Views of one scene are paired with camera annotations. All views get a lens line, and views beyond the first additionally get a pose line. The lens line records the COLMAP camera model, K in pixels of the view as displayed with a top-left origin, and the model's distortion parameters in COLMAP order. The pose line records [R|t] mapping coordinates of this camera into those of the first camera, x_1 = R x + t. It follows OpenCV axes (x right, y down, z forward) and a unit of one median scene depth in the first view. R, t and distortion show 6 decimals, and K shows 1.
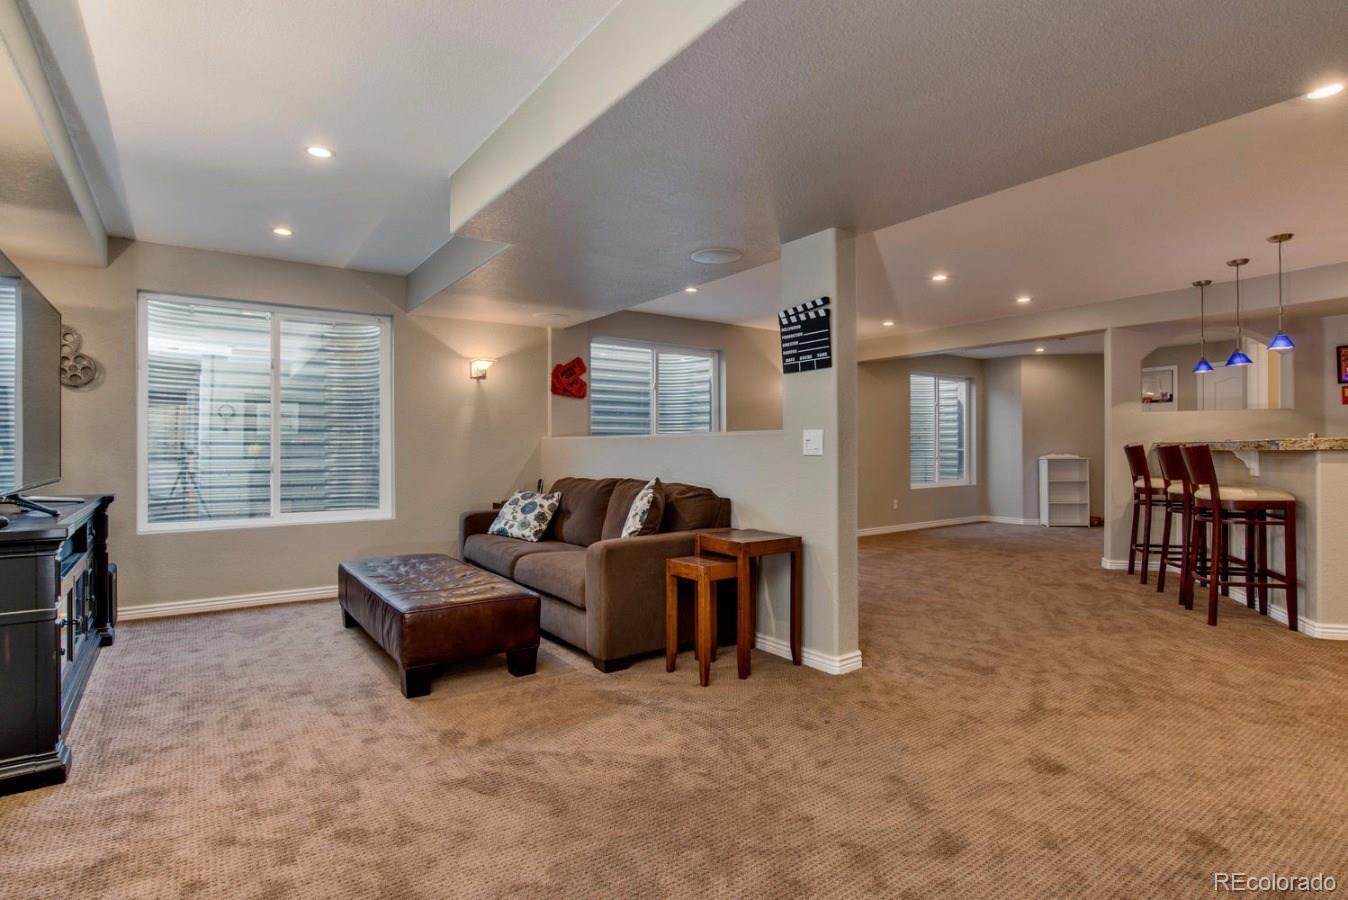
lens RADIAL K [[690.4, 0, 674.0], [0, 690.4, 450.0], [0, 0, 1]] dist [-0.025465, 0.017087]
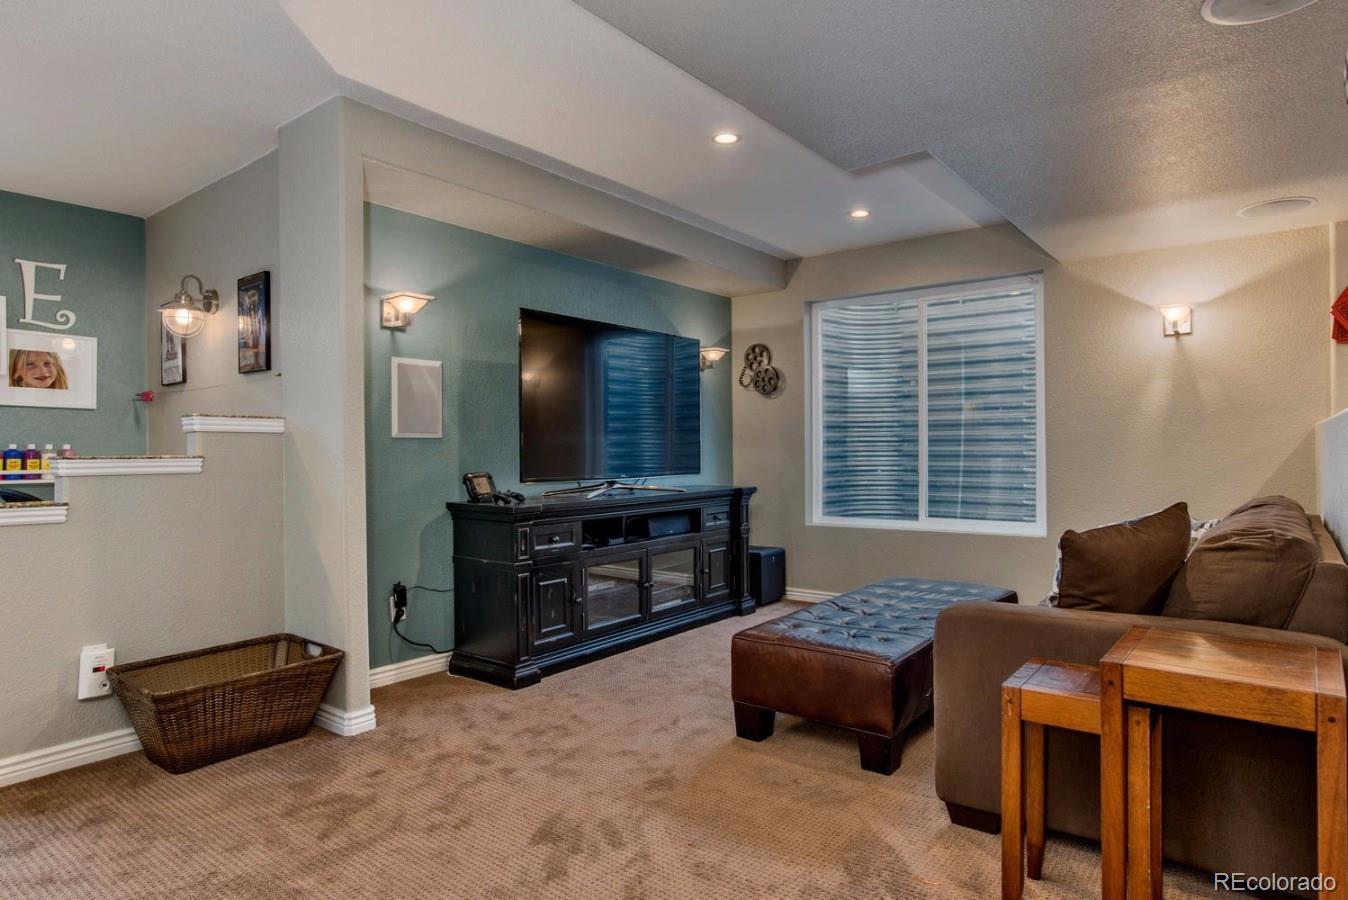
lens RADIAL K [[780.5, 0, 674.0], [0, 780.5, 450.0], [0, 0, 1]] dist [0.002706, 0.001379]
pose [[0.293811, 0.000884, -0.955863, 0.477838], [0.001227, 0.999998, 0.001302, 0.002765], [0.955863, -0.001555, 0.293809, 0.581529]]
